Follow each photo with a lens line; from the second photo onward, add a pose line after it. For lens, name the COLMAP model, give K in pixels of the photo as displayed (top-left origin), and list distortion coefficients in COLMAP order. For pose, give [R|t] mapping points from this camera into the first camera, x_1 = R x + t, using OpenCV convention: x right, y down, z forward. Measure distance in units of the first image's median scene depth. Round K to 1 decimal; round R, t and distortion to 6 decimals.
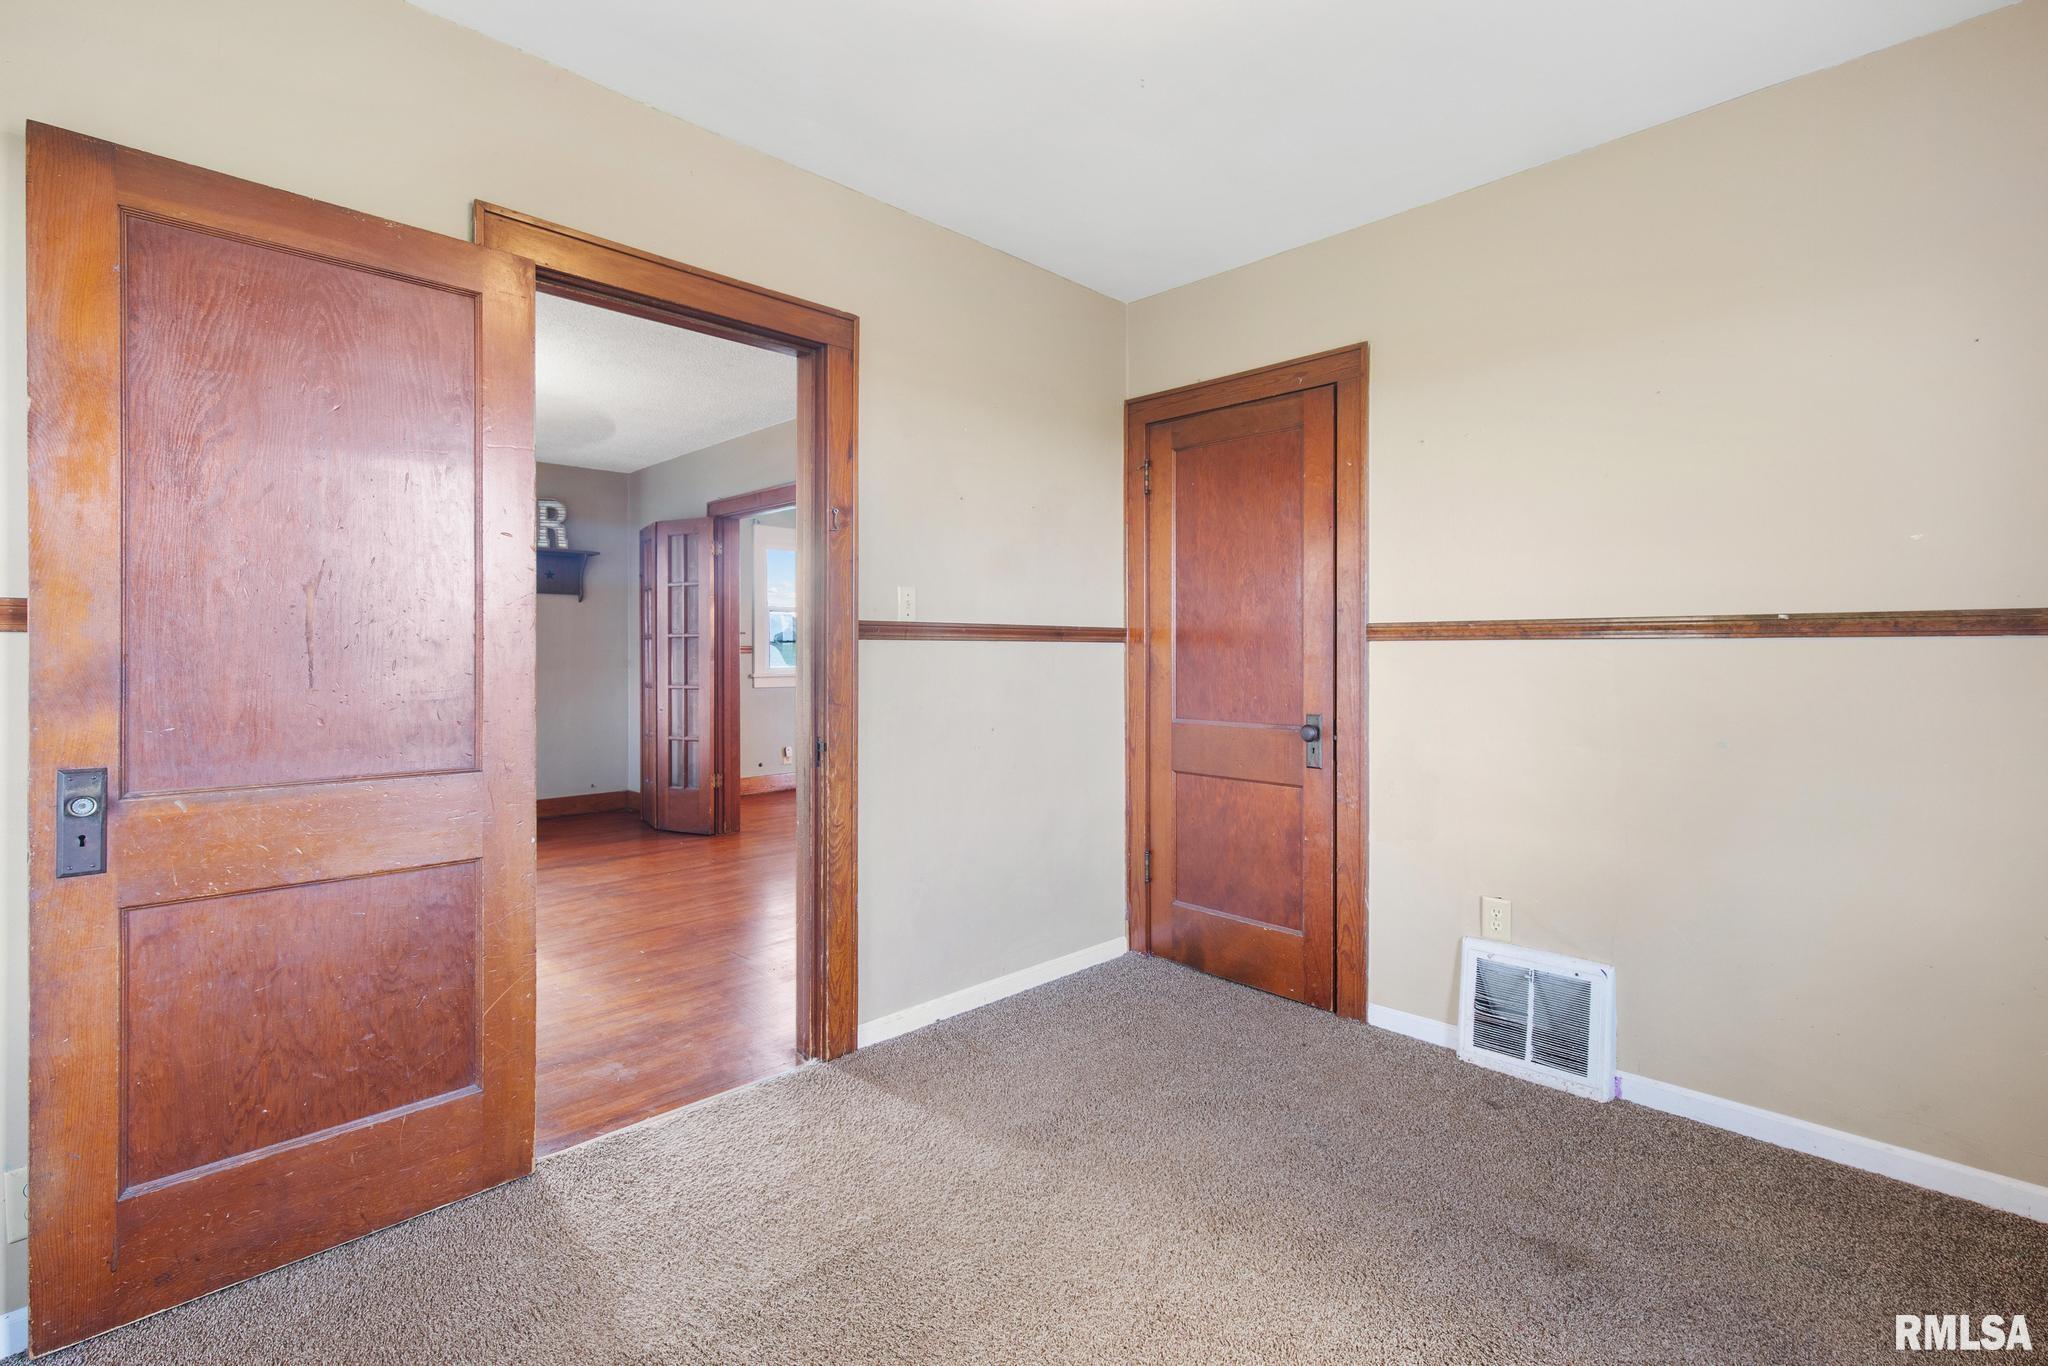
lens RADIAL K [[921.0, 0, 1036.7], [0, 921.0, 656.4], [0, 0, 1]] dist [0.015025, -0.000574]
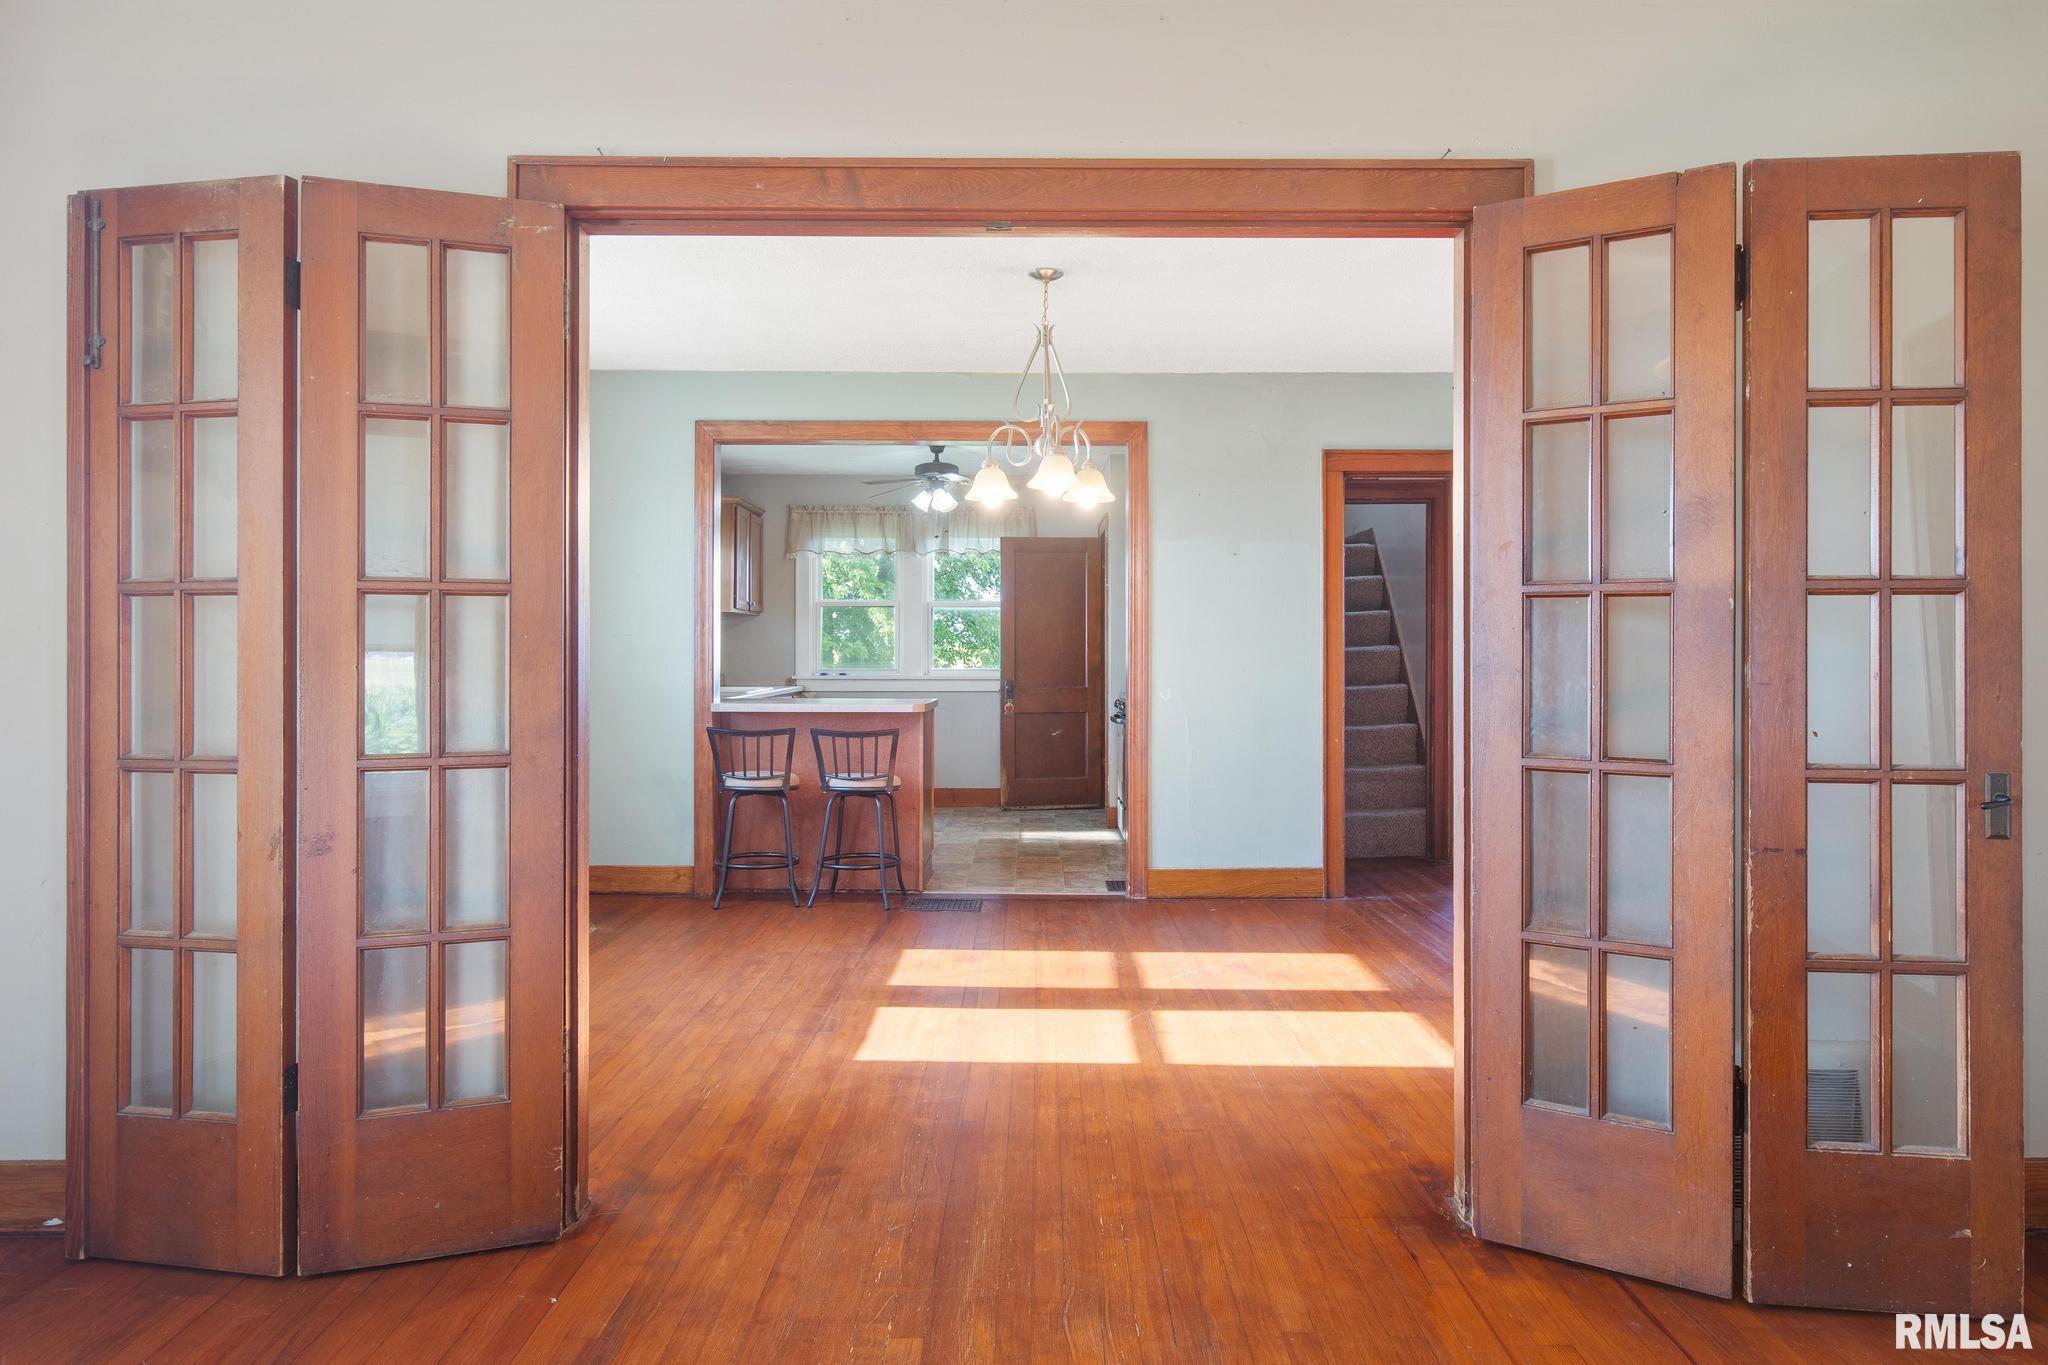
lens RADIAL K [[1299.9, 0, 1031.6], [0, 1299.9, 650.8], [0, 0, 1]] dist [0.001084, -0.001013]
pose [[0.705854, 0.004132, 0.708345, -0.540661], [-0.000851, 0.999987, -0.004984, -0.000399], [-0.708357, 0.002915, 0.705849, 0.572767]]
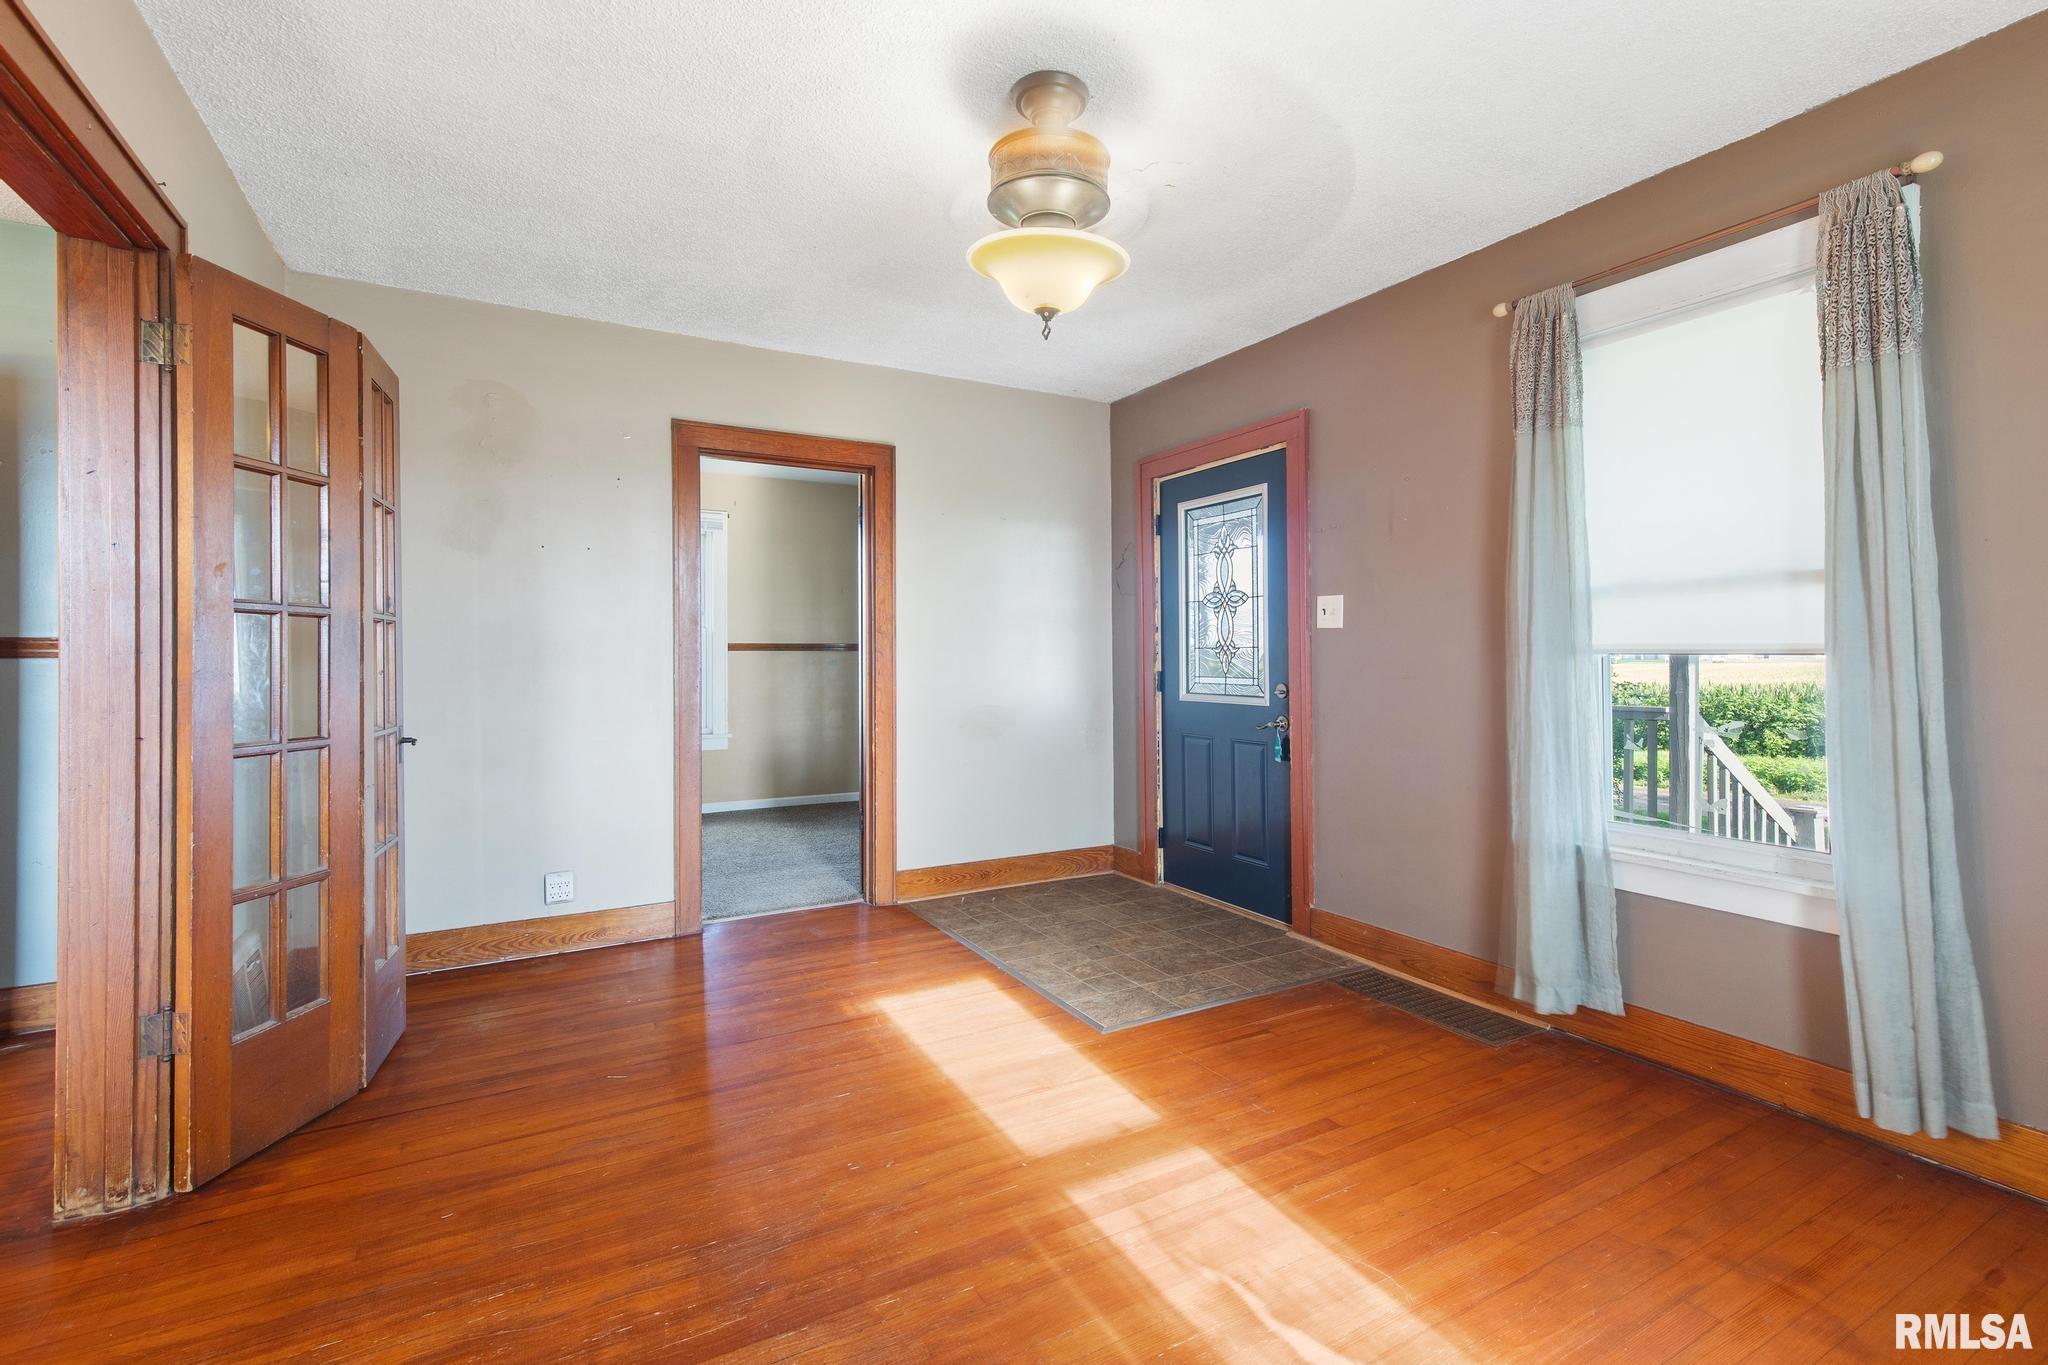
lens RADIAL K [[921.0, 0, 1036.7], [0, 921.0, 655.9], [0, 0, 1]] dist [0.015025, -0.000574]
pose [[-0.964329, 0.005244, 0.264656, -0.519210], [0.005739, 0.999983, 0.001097, -0.001829], [-0.264646, 0.002577, -0.964342, 1.018007]]
